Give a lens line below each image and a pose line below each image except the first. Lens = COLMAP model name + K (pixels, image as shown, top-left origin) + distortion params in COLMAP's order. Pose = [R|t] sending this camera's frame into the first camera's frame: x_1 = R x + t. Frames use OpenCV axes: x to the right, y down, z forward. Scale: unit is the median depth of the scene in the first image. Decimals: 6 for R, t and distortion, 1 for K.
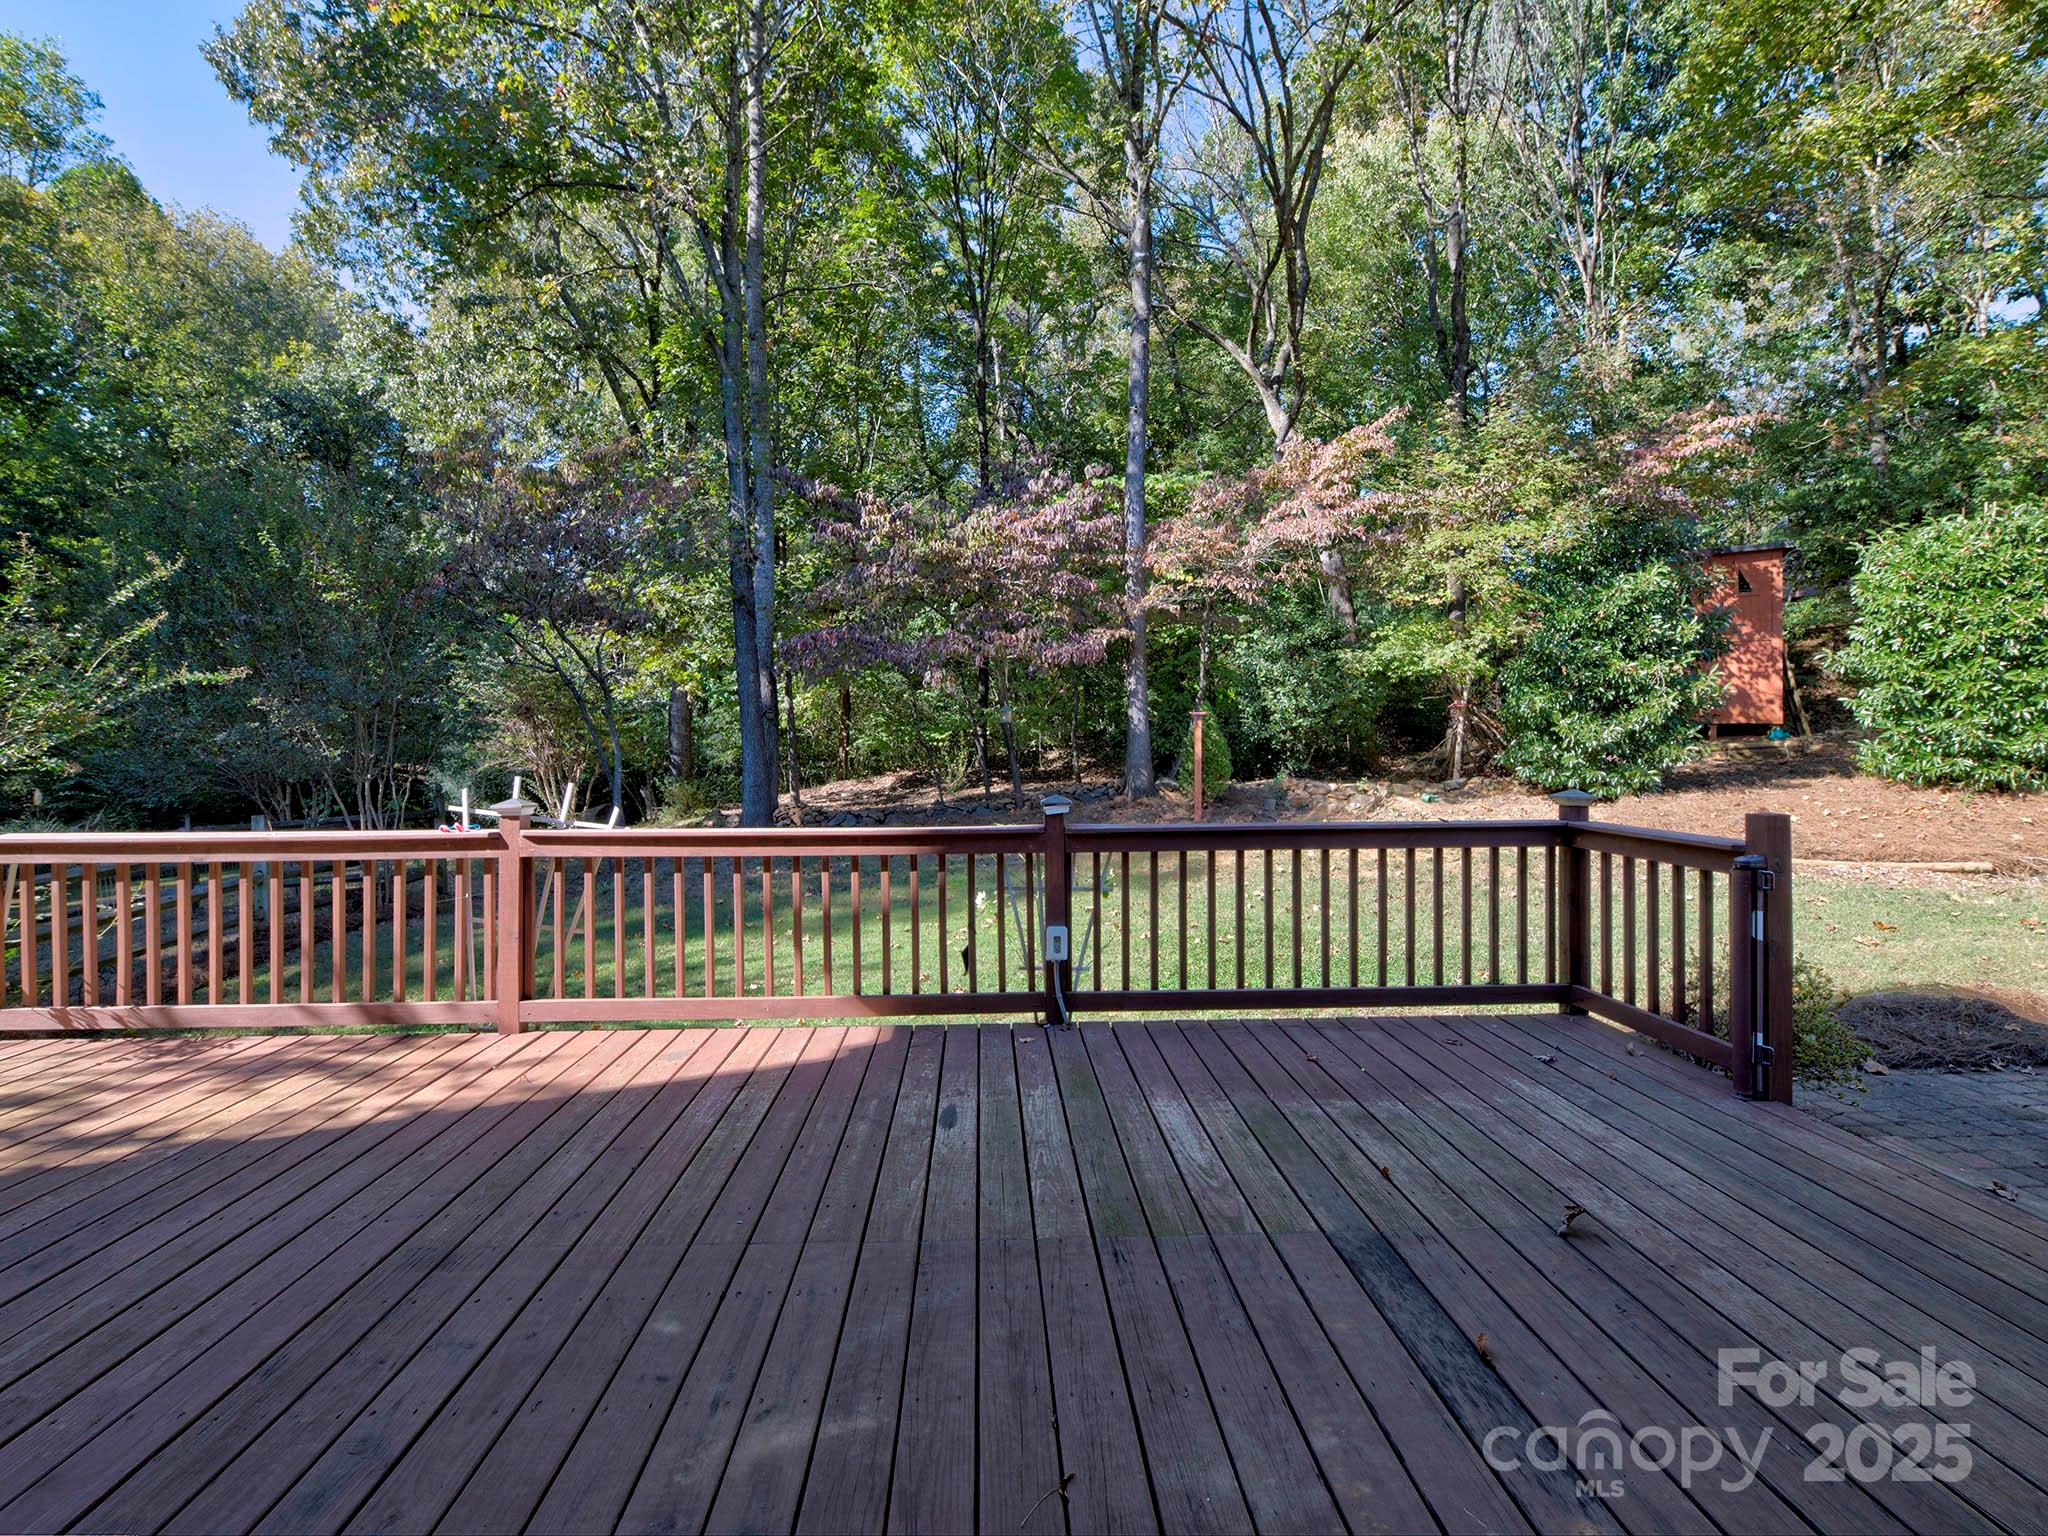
lens RADIAL K [[903.9, 0, 1015.3], [0, 903.9, 762.5], [0, 0, 1]] dist [0.001558, -0.001842]
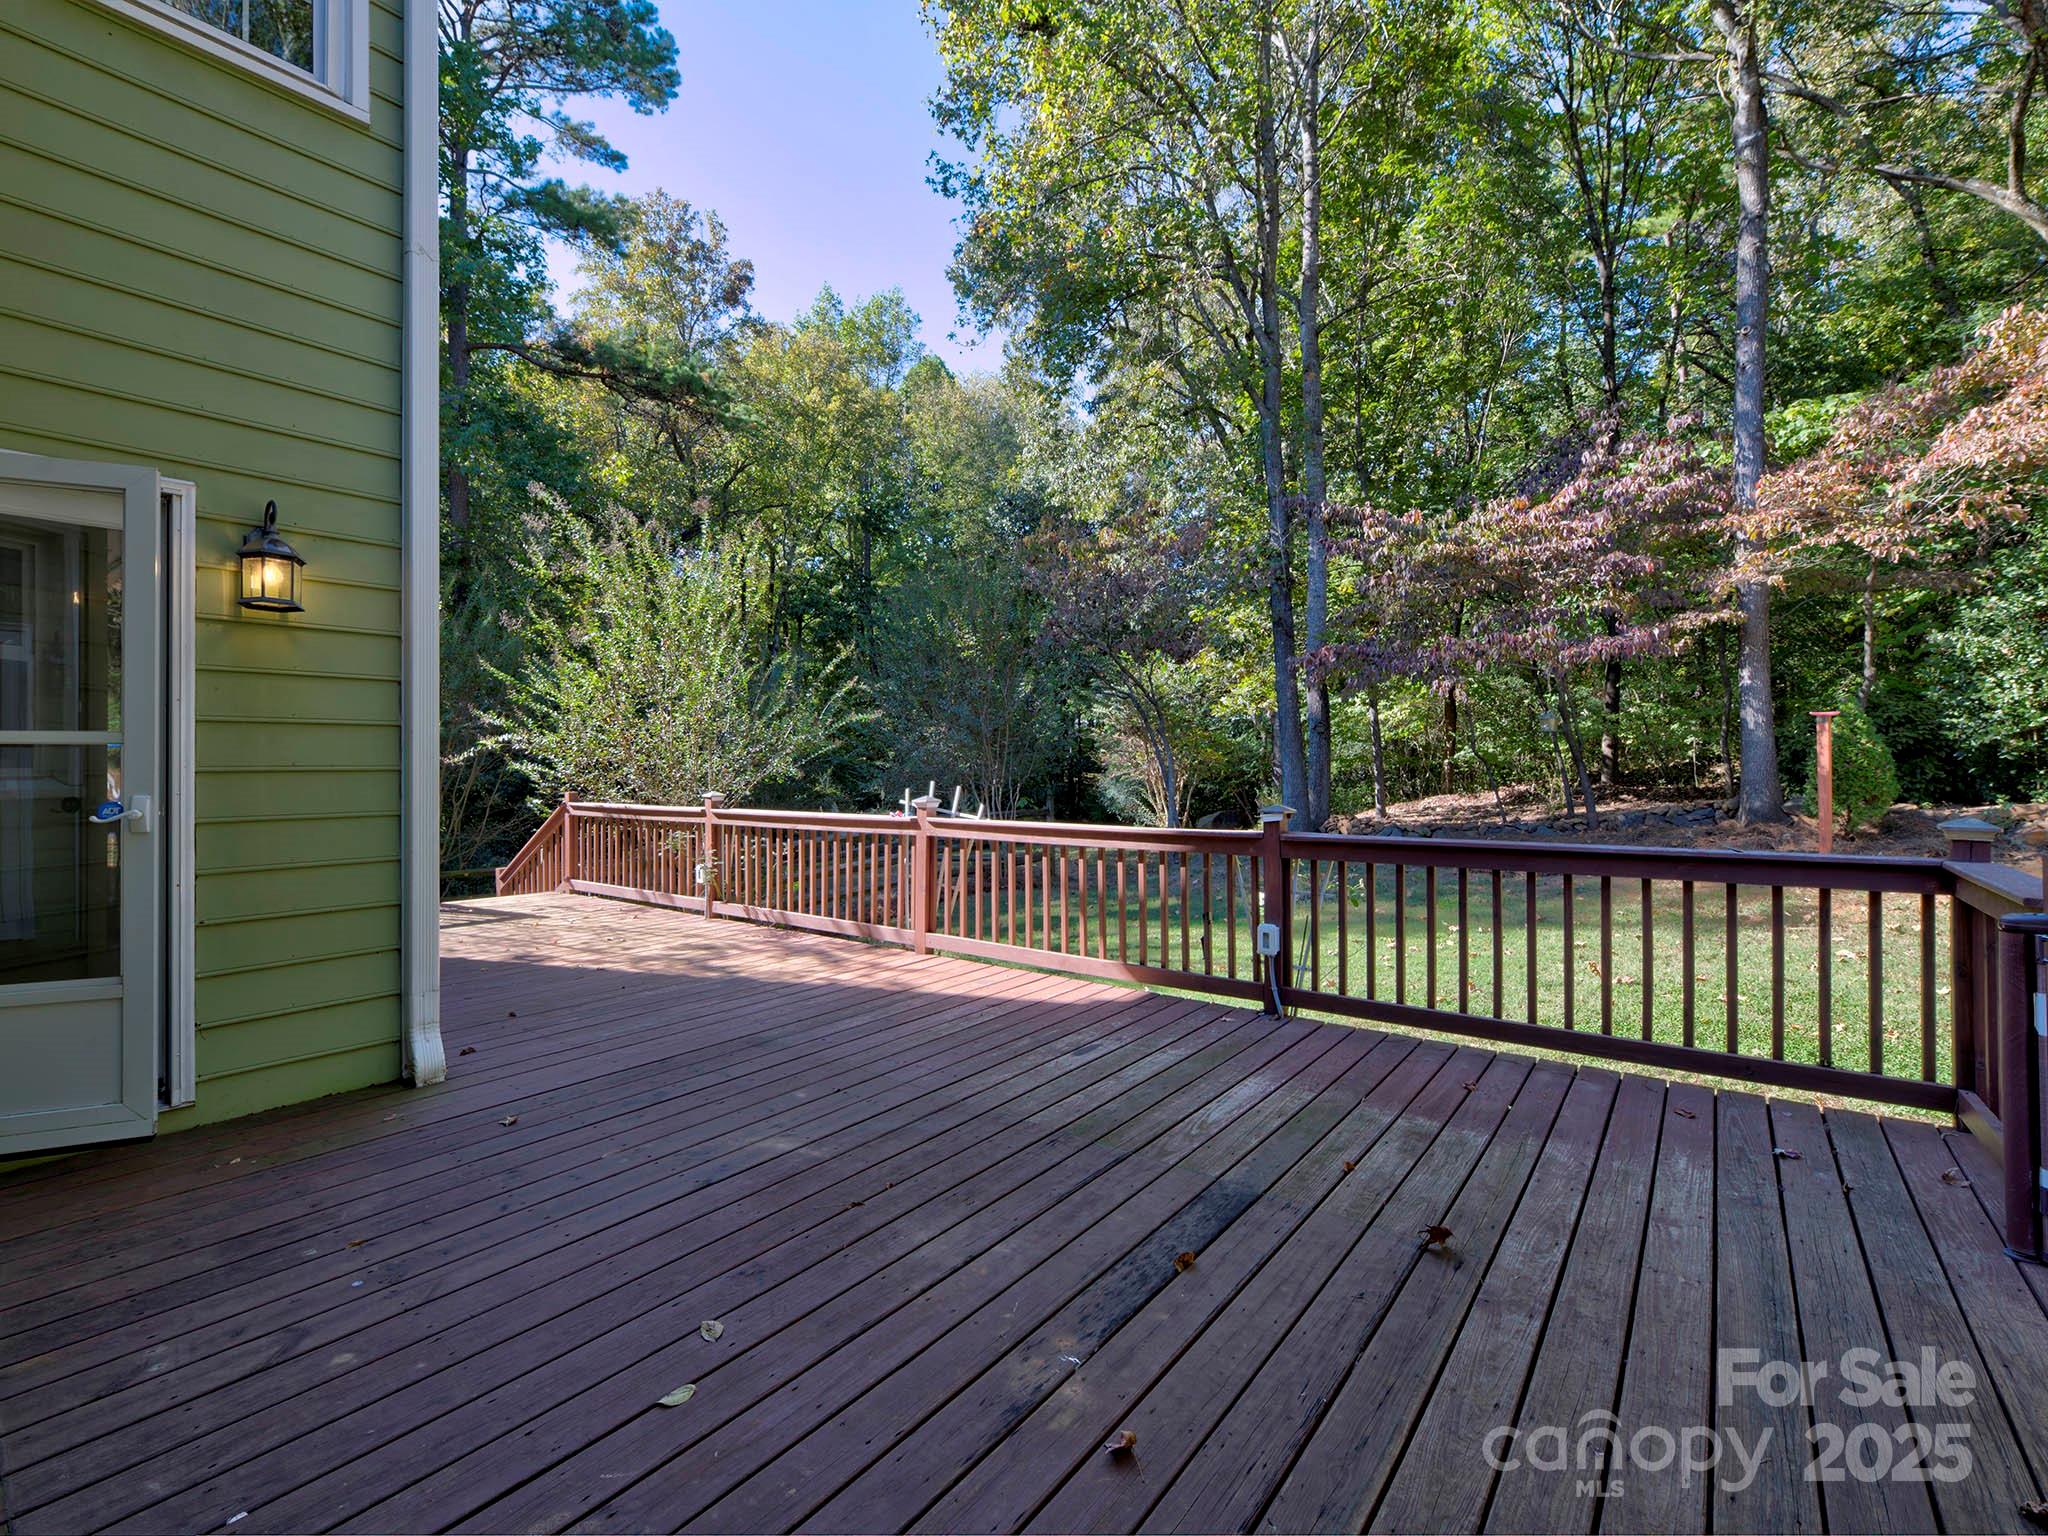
lens RADIAL K [[903.9, 0, 1024.8], [0, 903.9, 762.3], [0, 0, 1]] dist [0.001558, -0.001842]
pose [[0.764579, -0.001679, -0.644528, 0.532535], [-0.007012, 0.999916, -0.010922, -0.000562], [0.644492, 0.012870, 0.764503, -0.031493]]
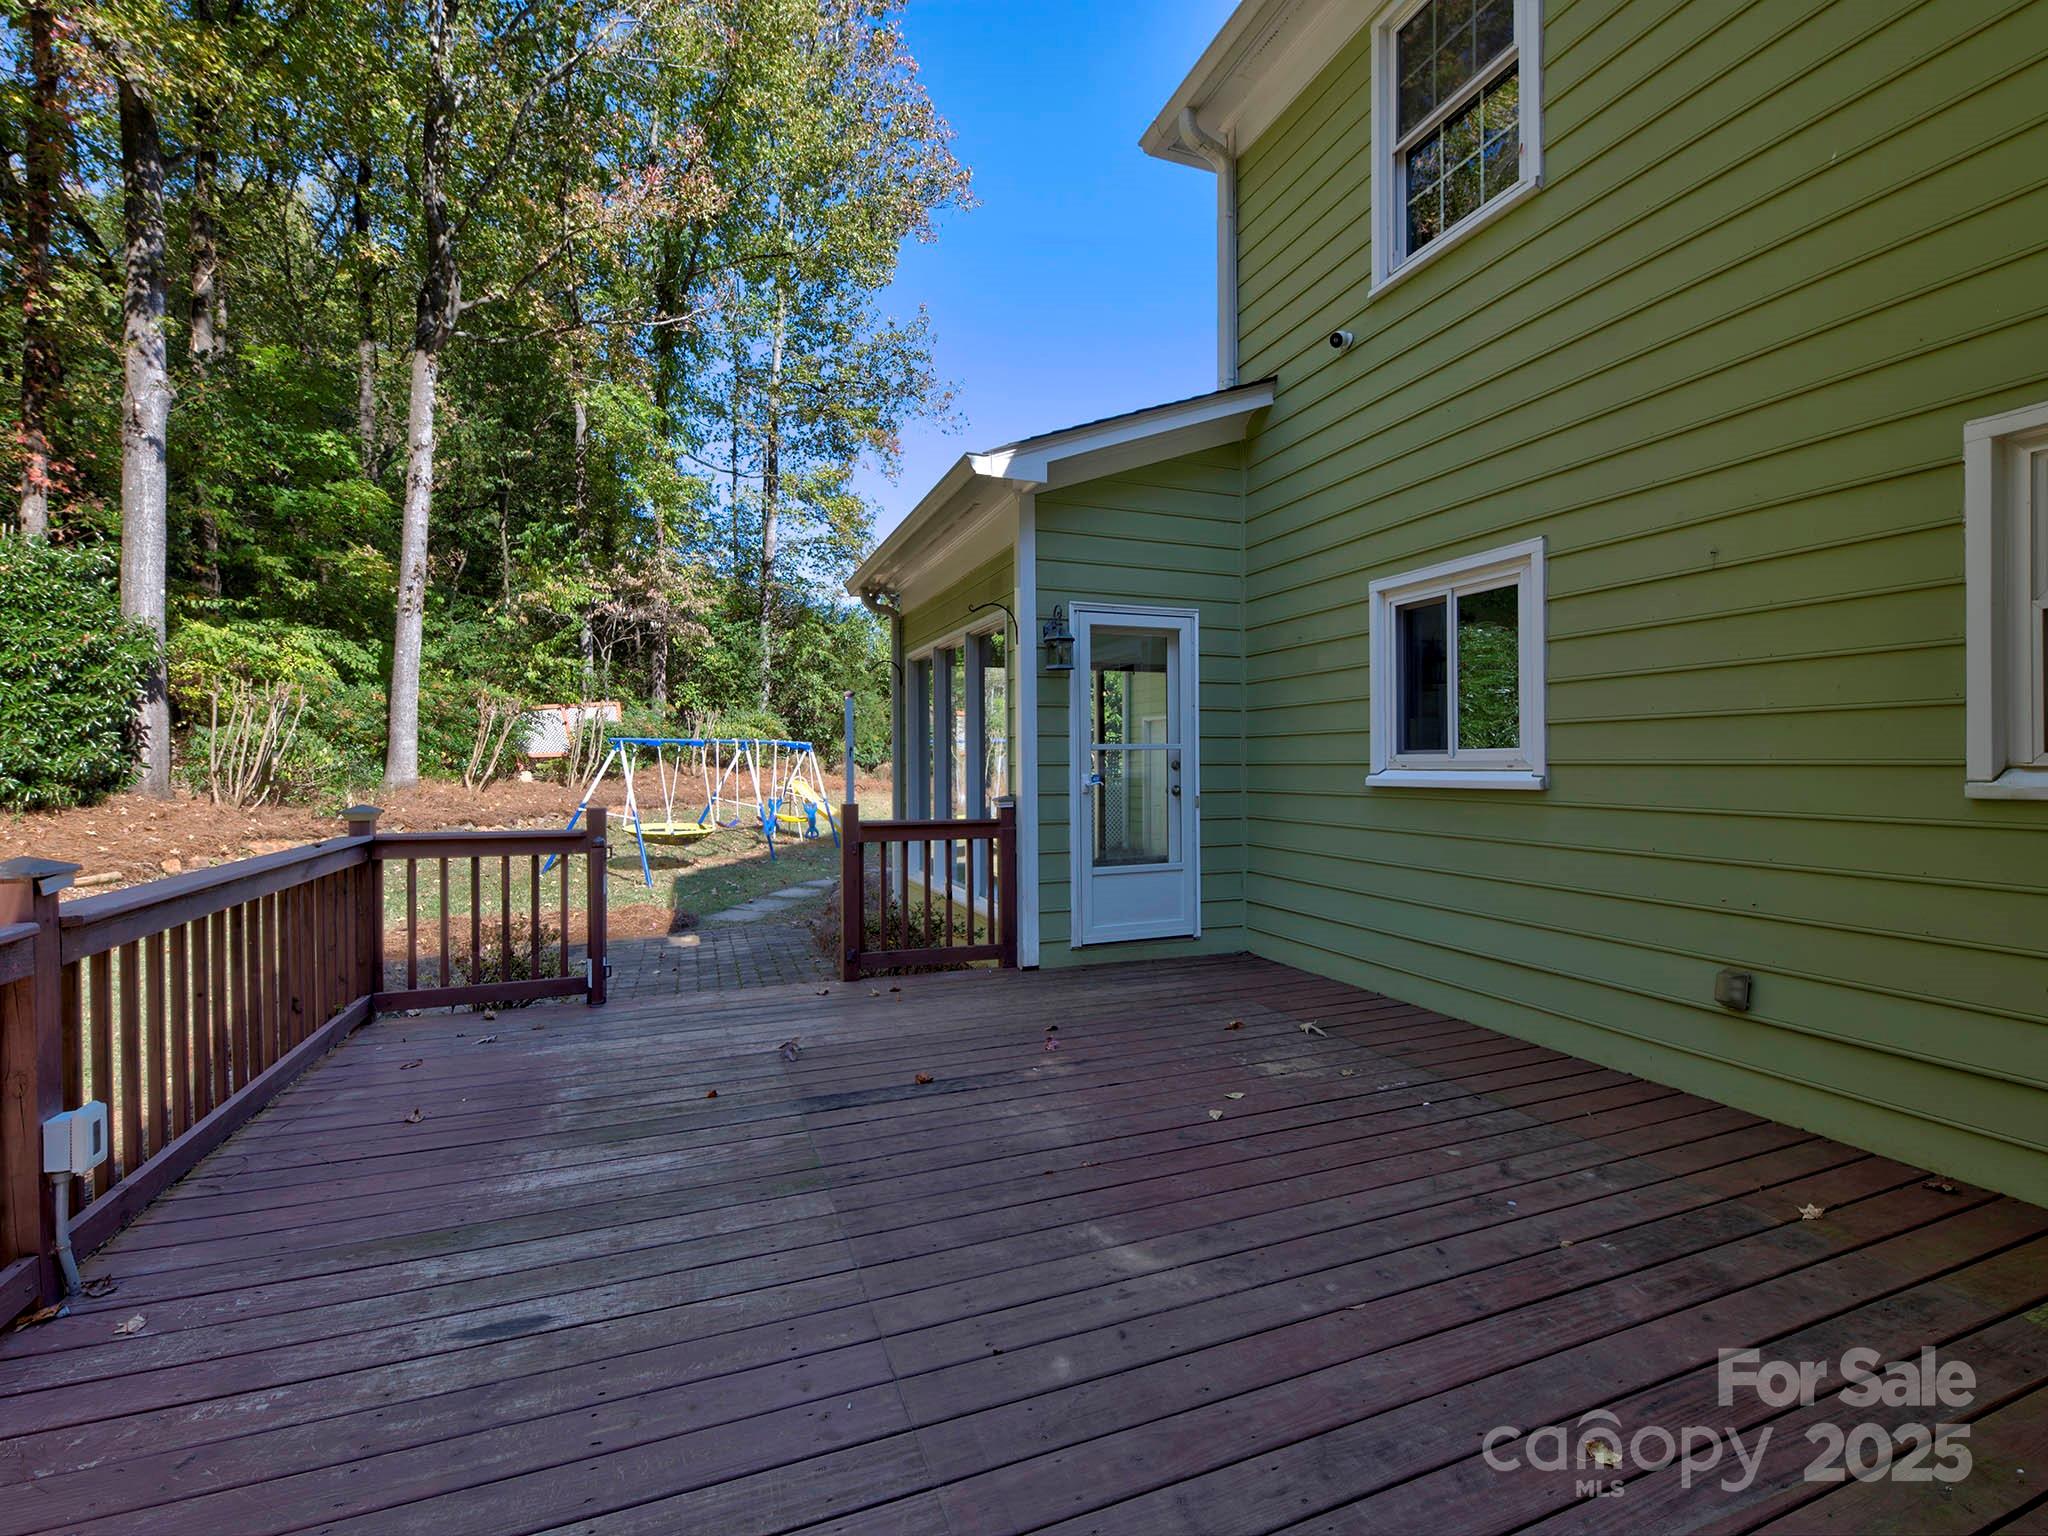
lens RADIAL K [[903.9, 0, 1029.5], [0, 903.9, 764.2], [0, 0, 1]] dist [0.001558, -0.001842]
pose [[-0.331573, 0.001886, 0.943428, -0.629513], [0.018885, 0.999811, 0.004638, -0.006438], [-0.943241, 0.019354, -0.331546, 0.661852]]
